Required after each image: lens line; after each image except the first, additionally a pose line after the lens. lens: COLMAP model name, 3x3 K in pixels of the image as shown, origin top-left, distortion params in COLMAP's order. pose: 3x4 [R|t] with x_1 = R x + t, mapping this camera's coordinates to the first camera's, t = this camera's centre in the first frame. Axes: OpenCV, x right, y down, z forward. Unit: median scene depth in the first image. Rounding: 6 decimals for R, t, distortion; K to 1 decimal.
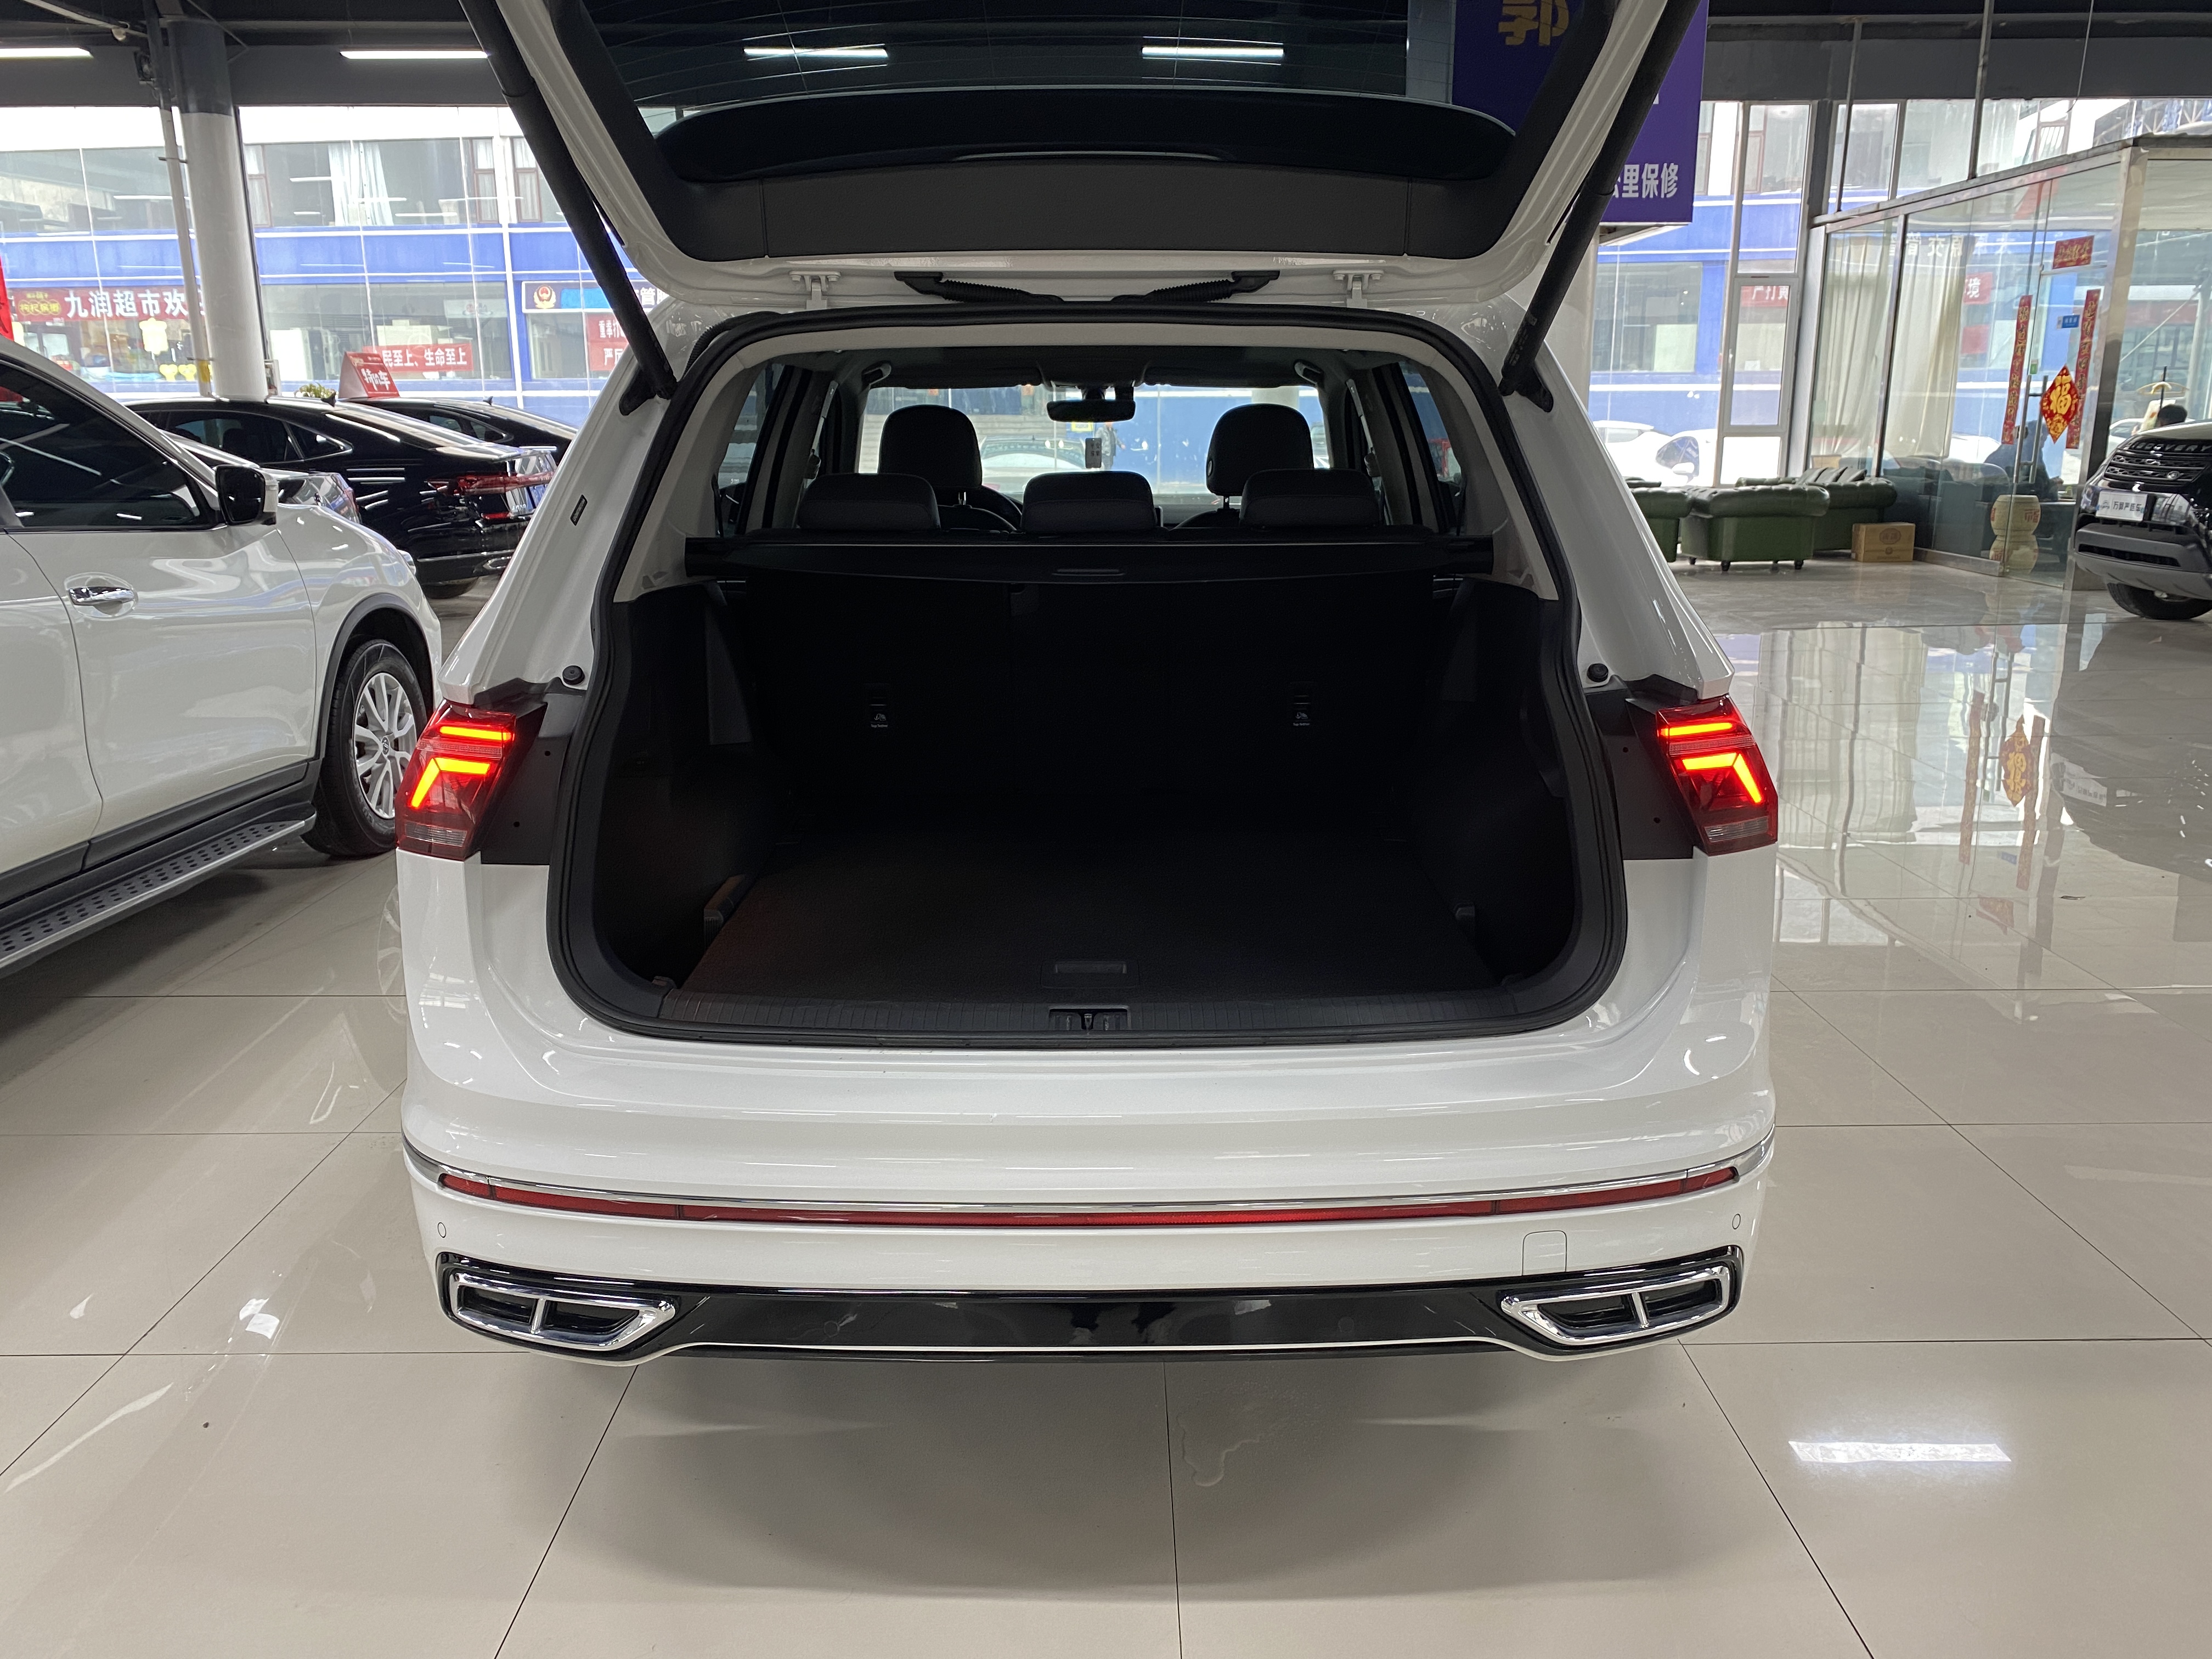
lens RADIAL K [[1696.9, 0, 1108.0], [0, 1696.9, 790.7], [0, 0, 1]] dist [0.028434, -0.028777]
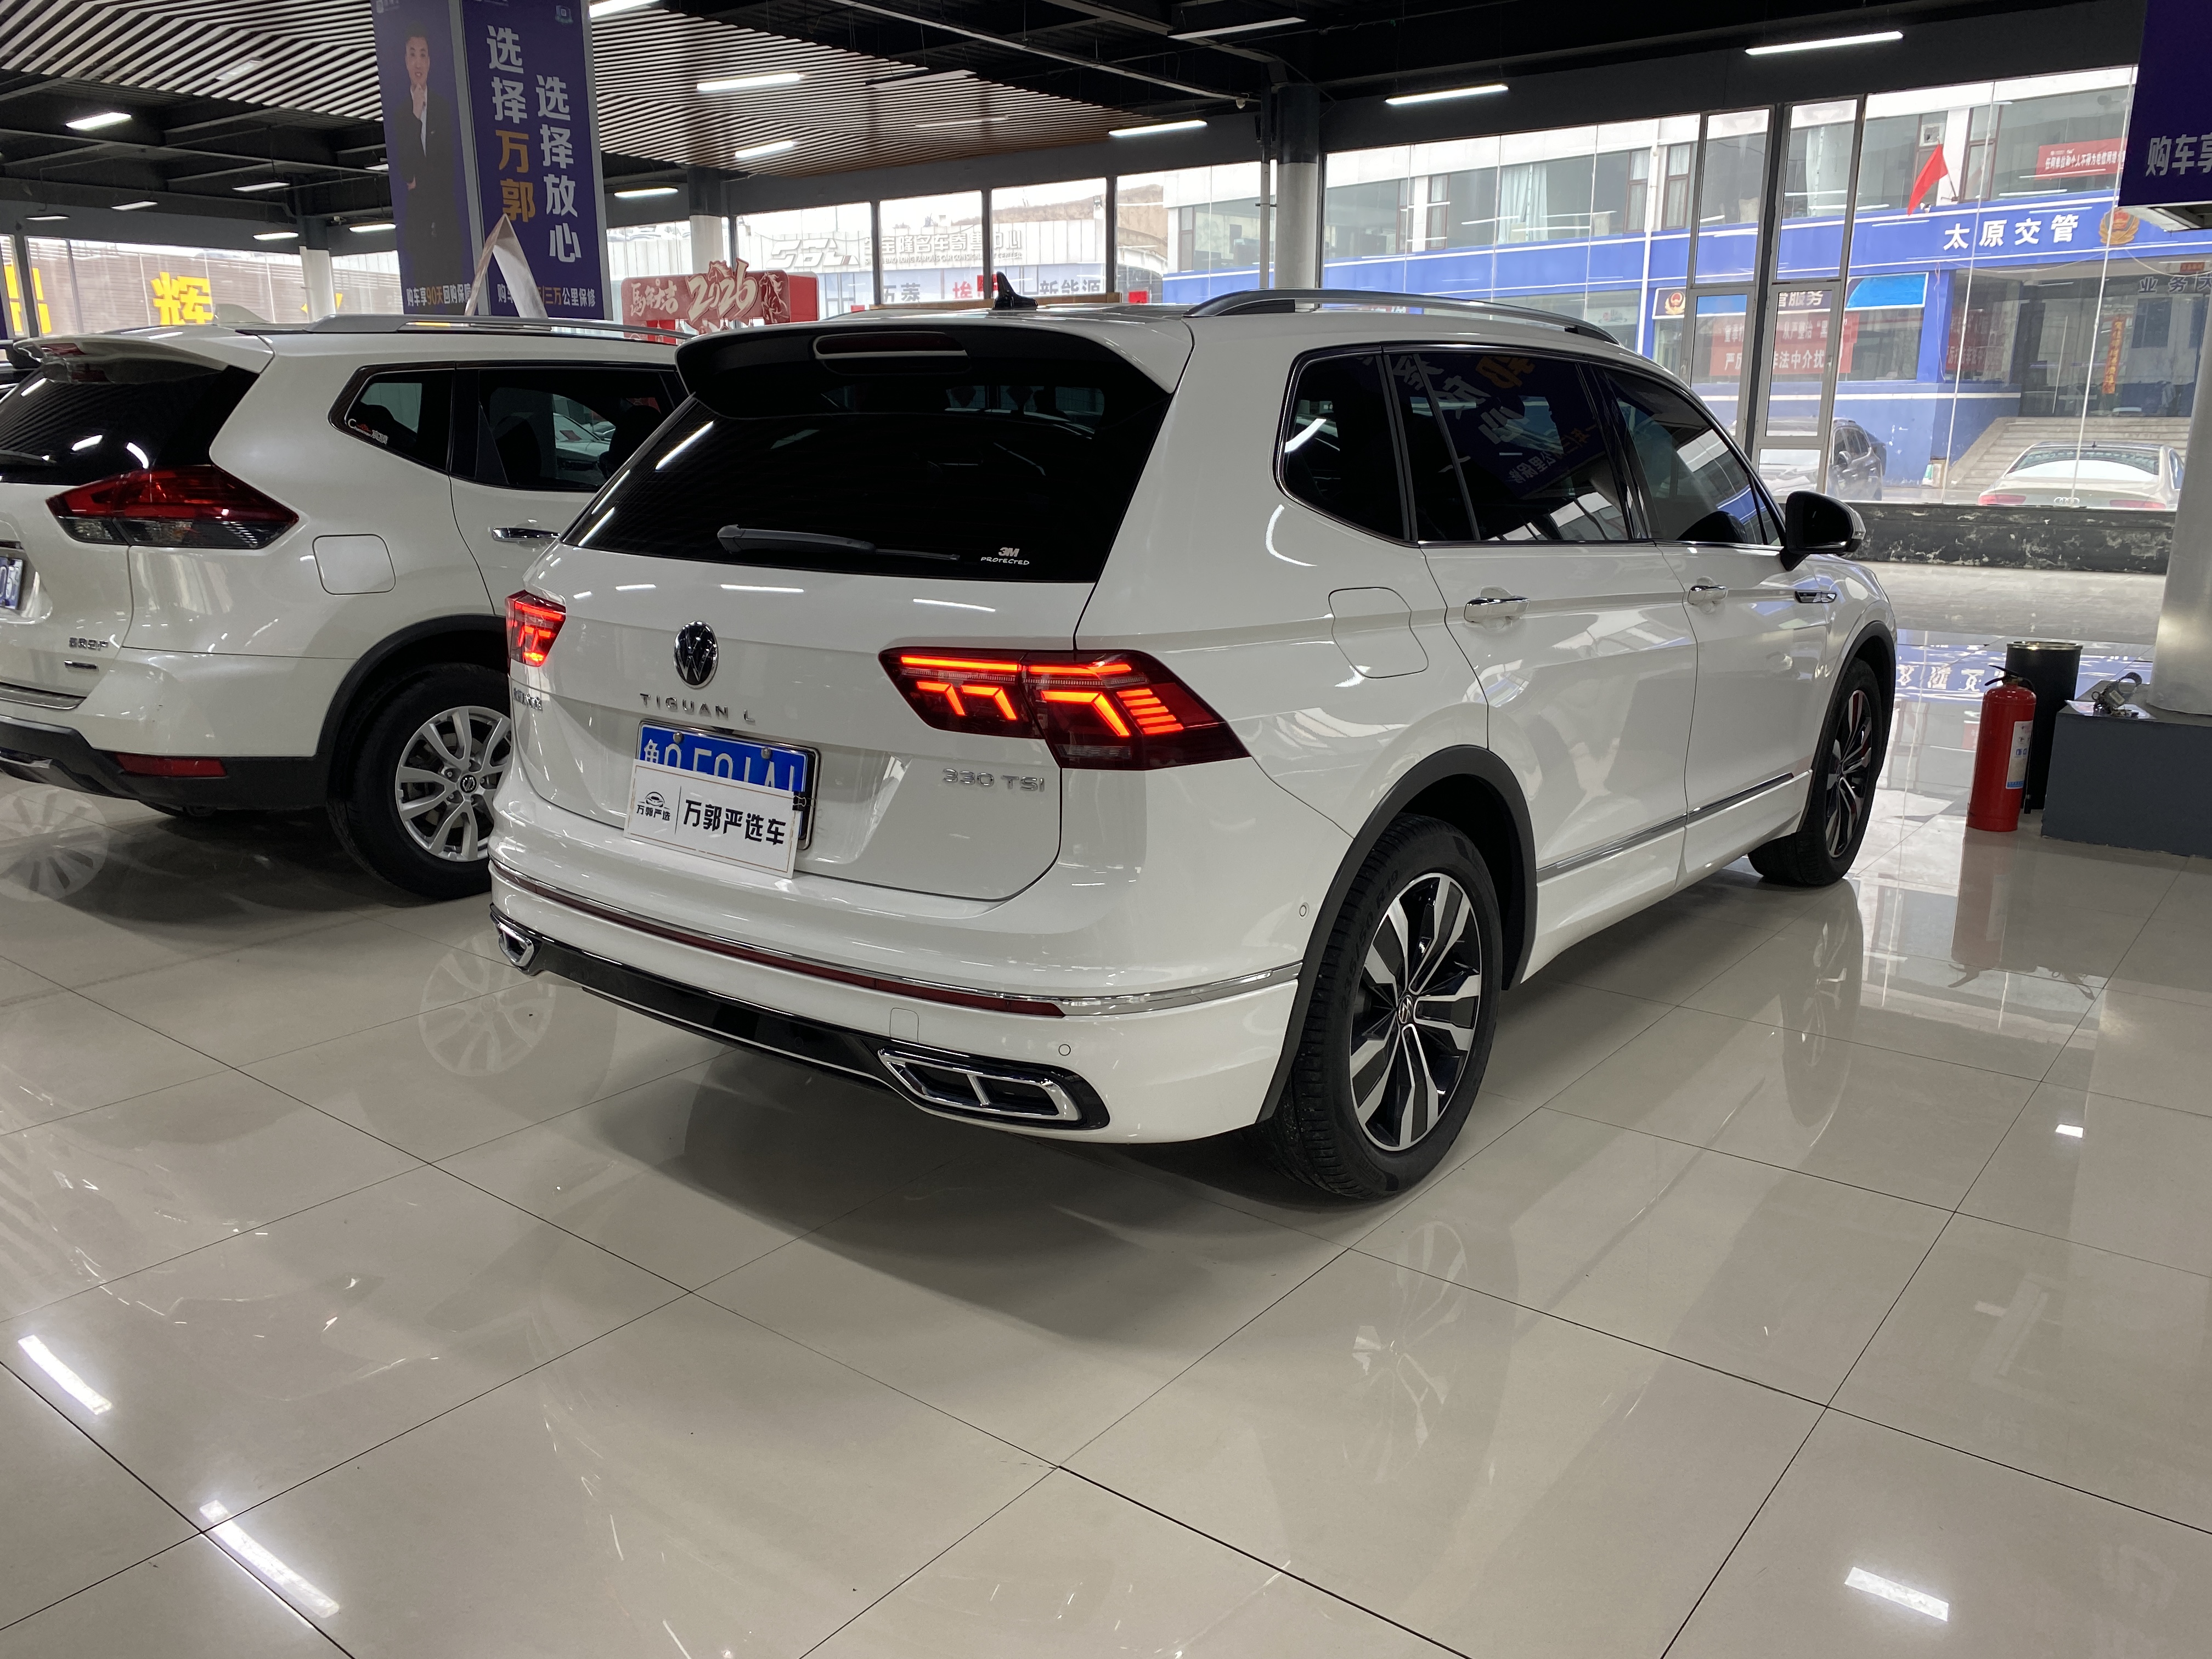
lens RADIAL K [[1696.9, 0, 1089.8], [0, 1696.9, 822.2], [0, 0, 1]] dist [0.028434, -0.028777]
pose [[0.781979, 0.148307, -0.605404, 0.504010], [-0.139228, 0.988301, 0.062269, -0.001801], [0.607556, 0.035596, 0.793479, -0.010916]]
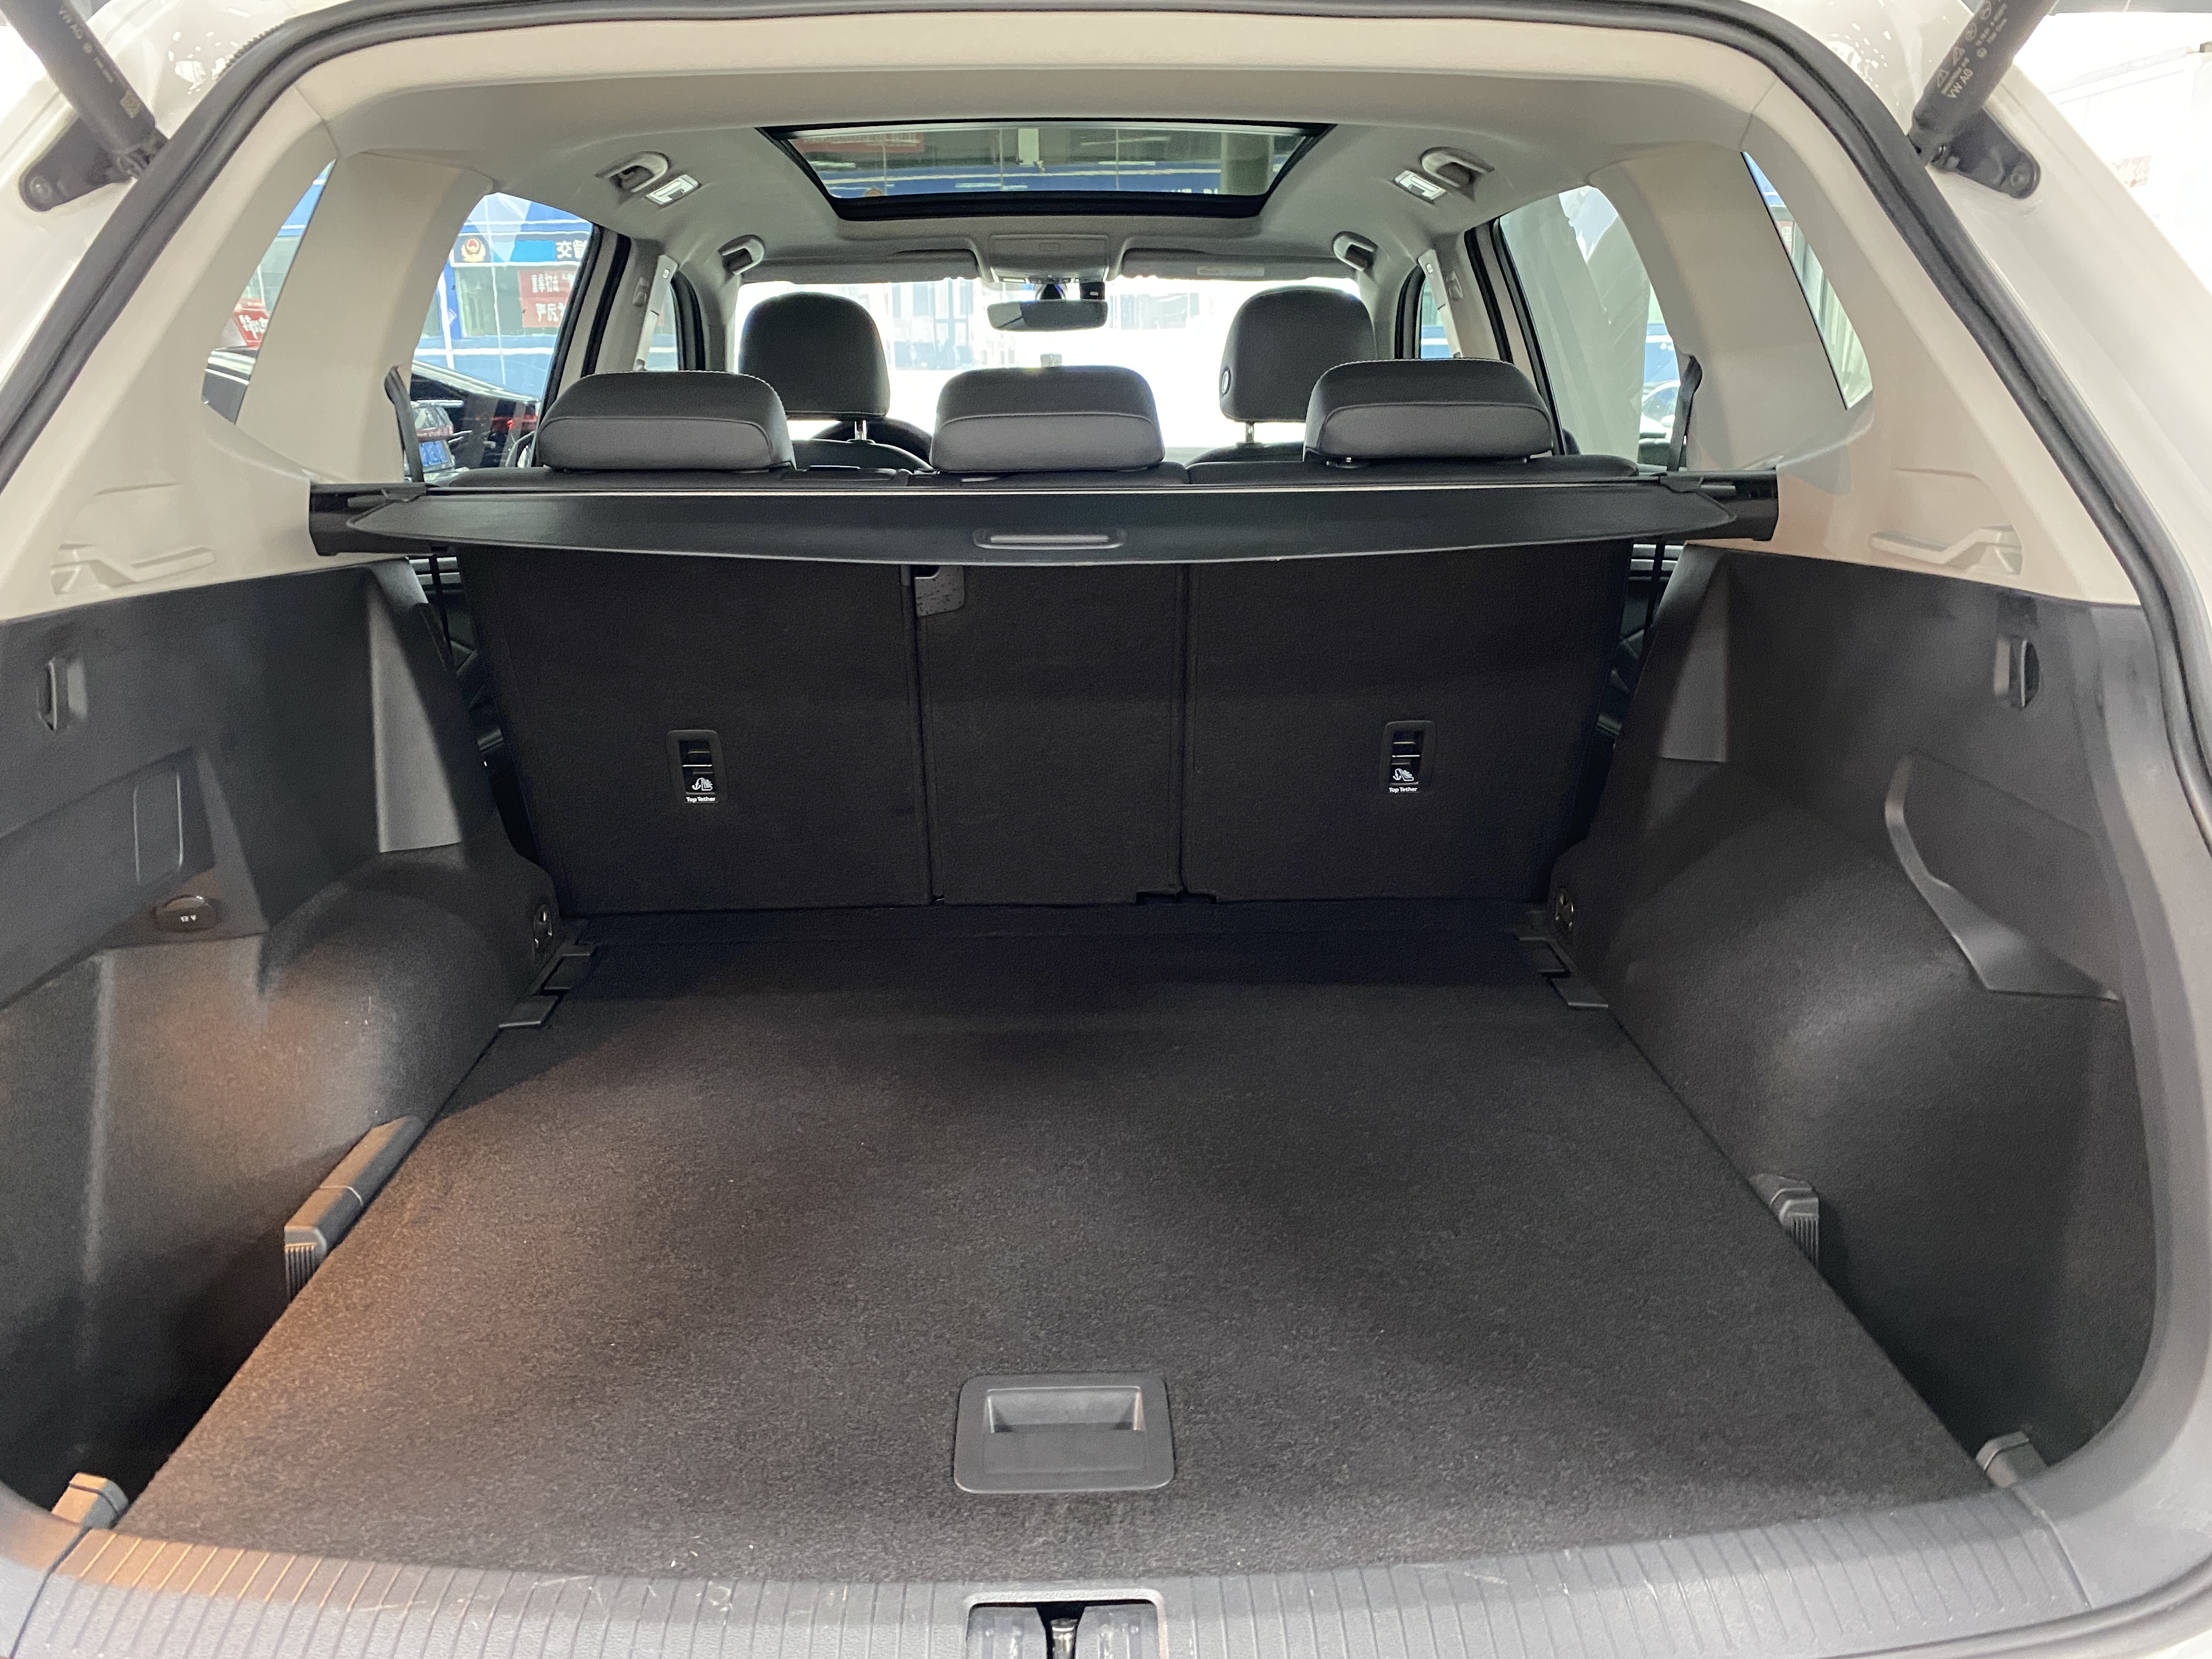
lens RADIAL K [[1696.9, 0, 1060.9], [0, 1696.9, 799.3], [0, 0, 1]] dist [0.028434, -0.028777]
pose [[0.999981, -0.006211, 0.000073, -0.005146], [0.006206, 0.999610, 0.027224, -0.035975], [-0.000242, -0.027223, 0.999629, 0.266724]]
